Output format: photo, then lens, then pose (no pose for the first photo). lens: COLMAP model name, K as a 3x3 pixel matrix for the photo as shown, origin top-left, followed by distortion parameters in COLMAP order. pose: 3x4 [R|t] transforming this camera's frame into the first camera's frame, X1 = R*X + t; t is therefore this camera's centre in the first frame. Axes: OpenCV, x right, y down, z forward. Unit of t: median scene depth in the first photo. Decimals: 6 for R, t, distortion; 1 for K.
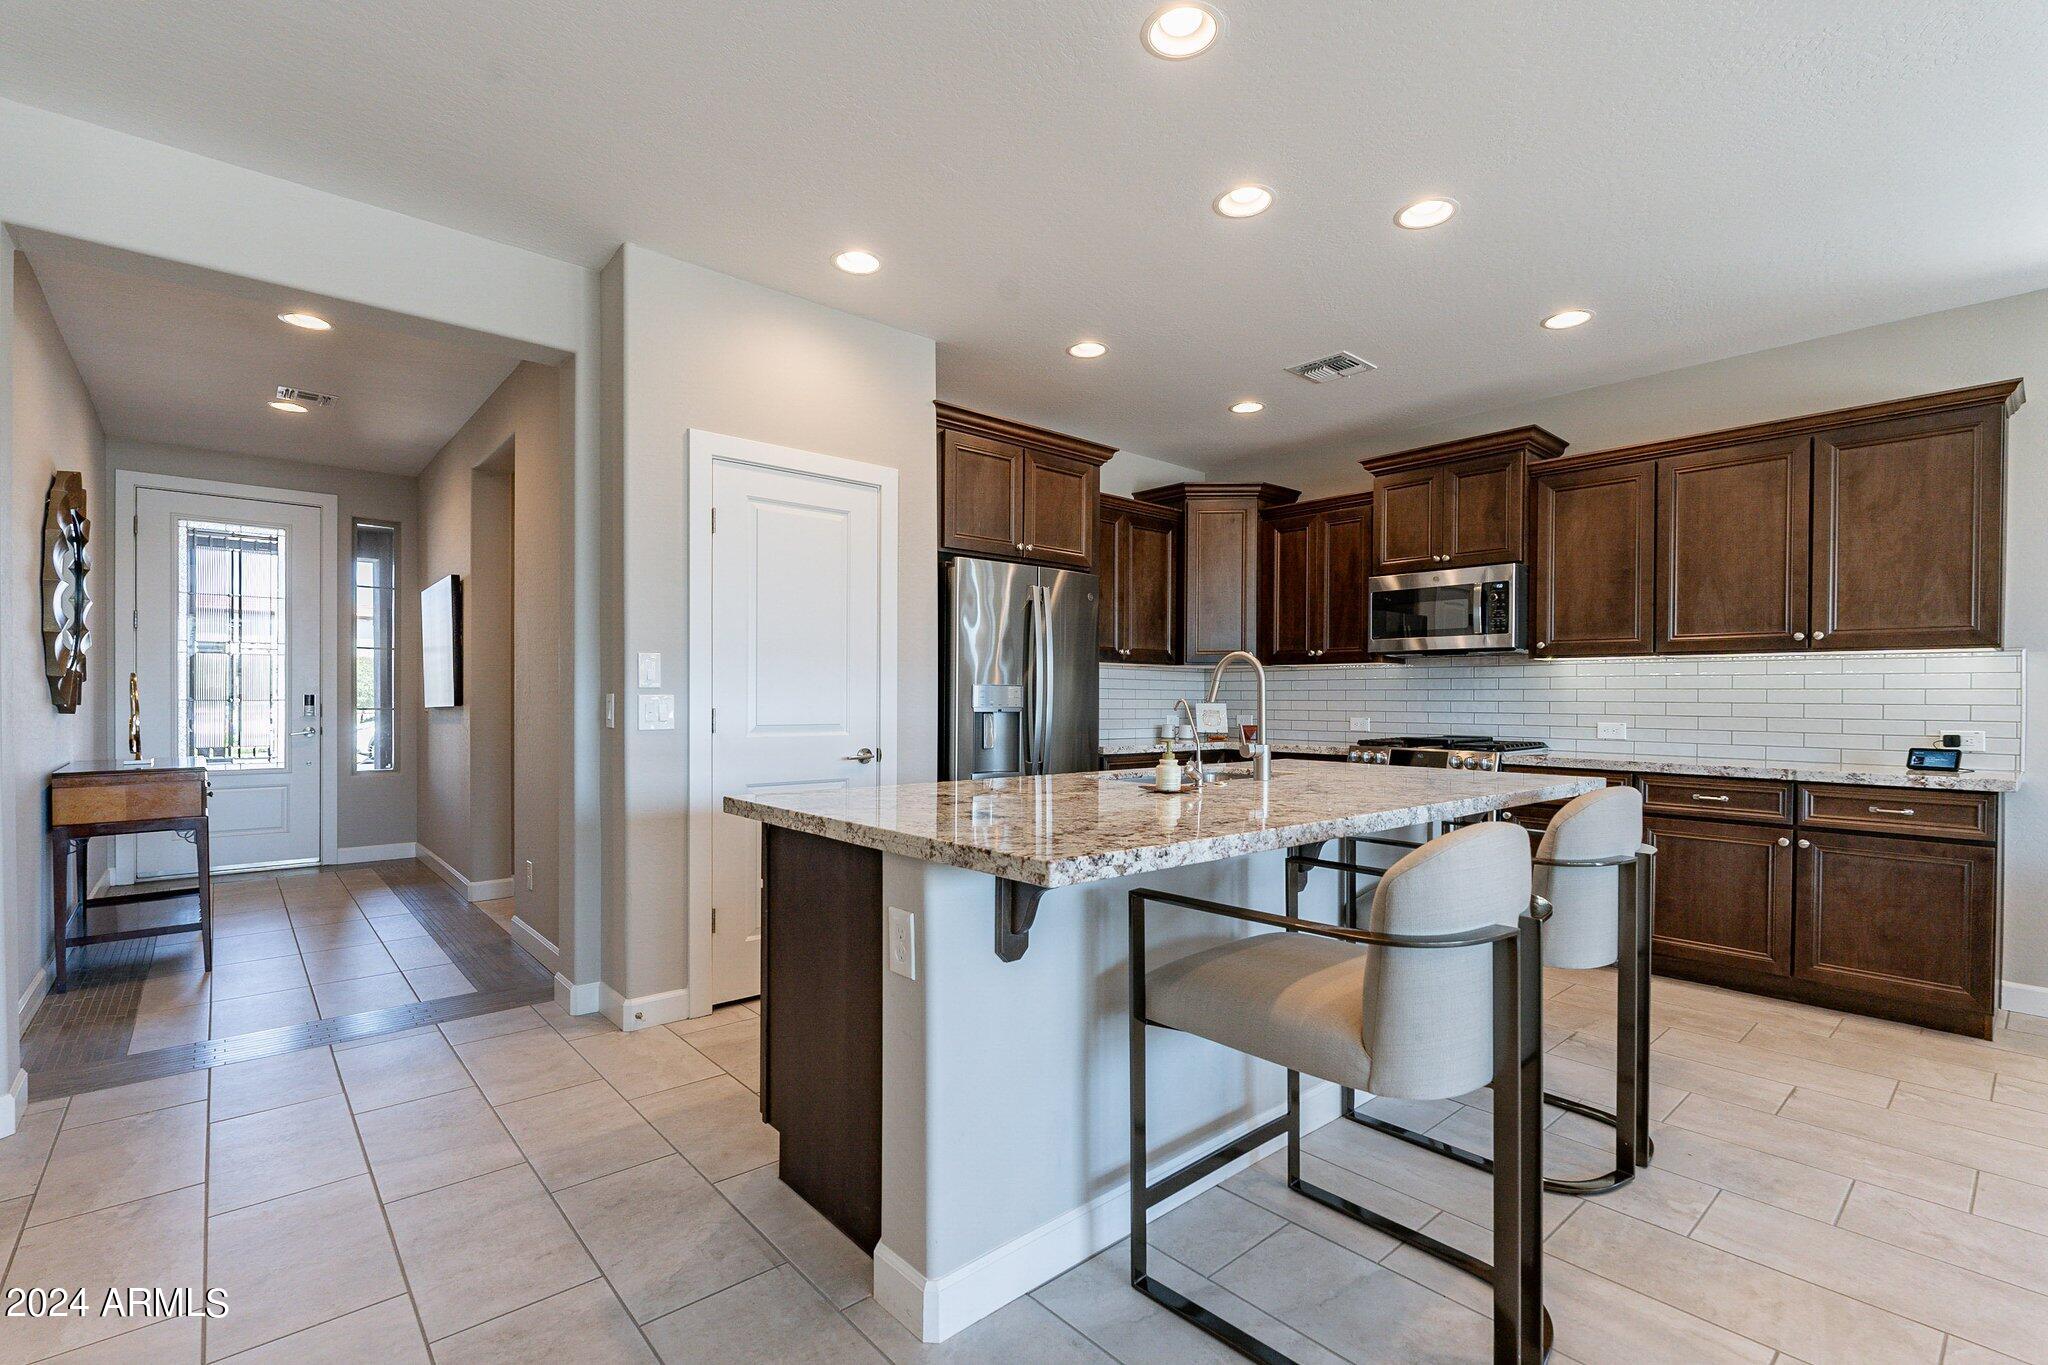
lens RADIAL K [[920.1, 0, 1037.8], [0, 920.1, 702.3], [0, 0, 1]] dist [-0.000924, -0.000337]
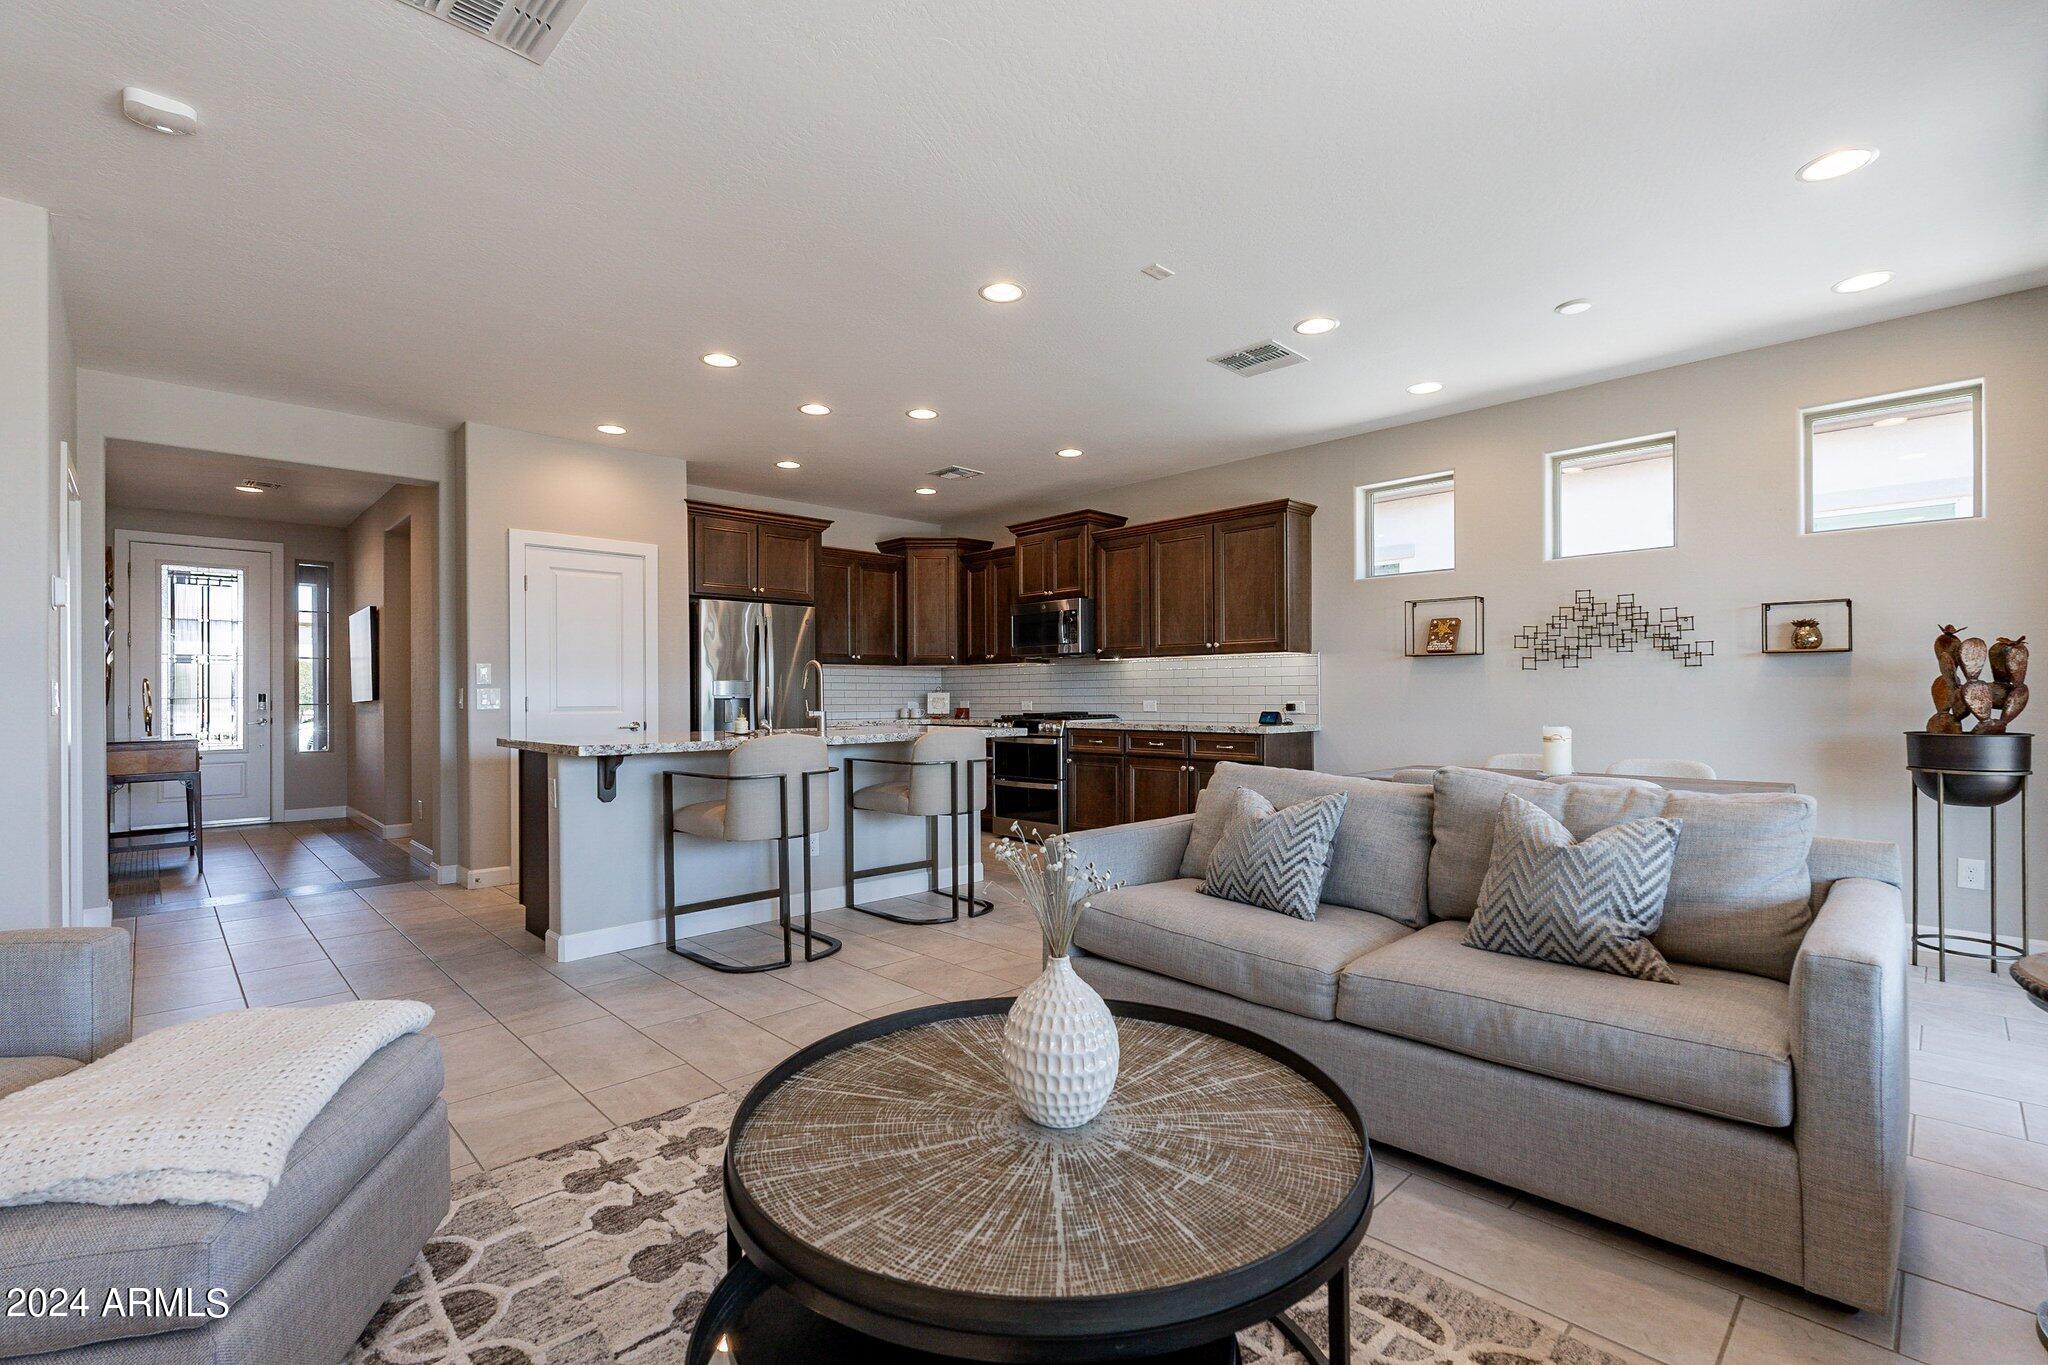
lens RADIAL K [[920.1, 0, 1048.7], [0, 920.1, 688.1], [0, 0, 1]] dist [-0.000924, -0.000337]
pose [[0.998692, -0.011322, 0.049864, 0.379351], [0.011946, 0.999854, -0.012220, 0.017694], [-0.049718, 0.012800, 0.998681, -0.525678]]
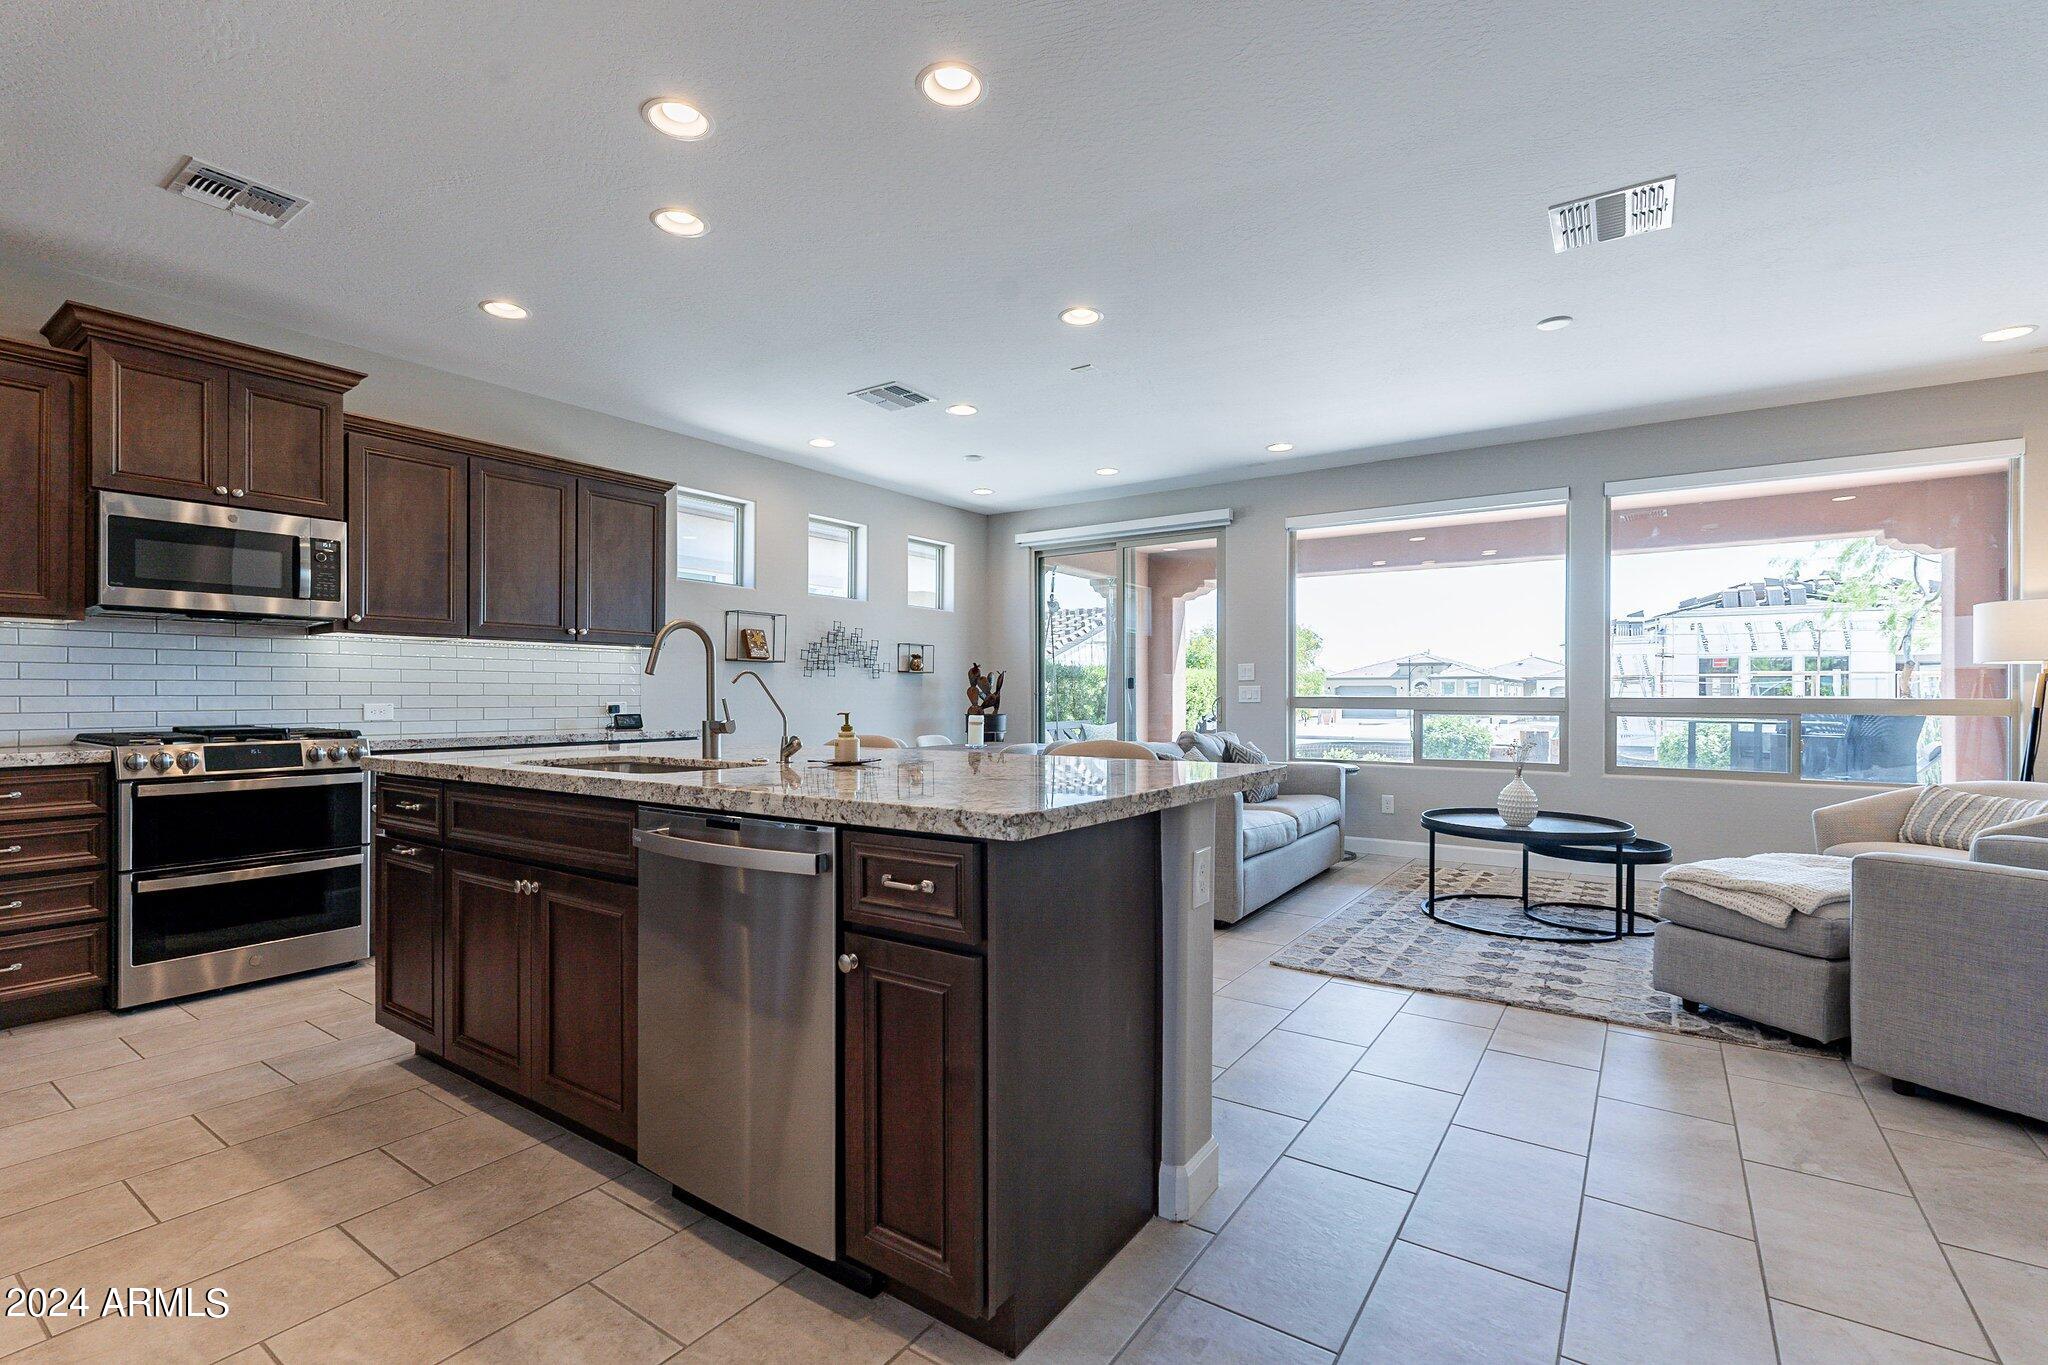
lens RADIAL K [[920.1, 0, 1021.2], [0, 920.1, 686.0], [0, 0, 1]] dist [-0.000924, -0.000337]
pose [[-0.229519, 0.003132, 0.973299, -0.470719], [0.003647, 0.999991, -0.002358, 0.008317], [-0.973297, 0.003009, -0.229528, 0.564248]]
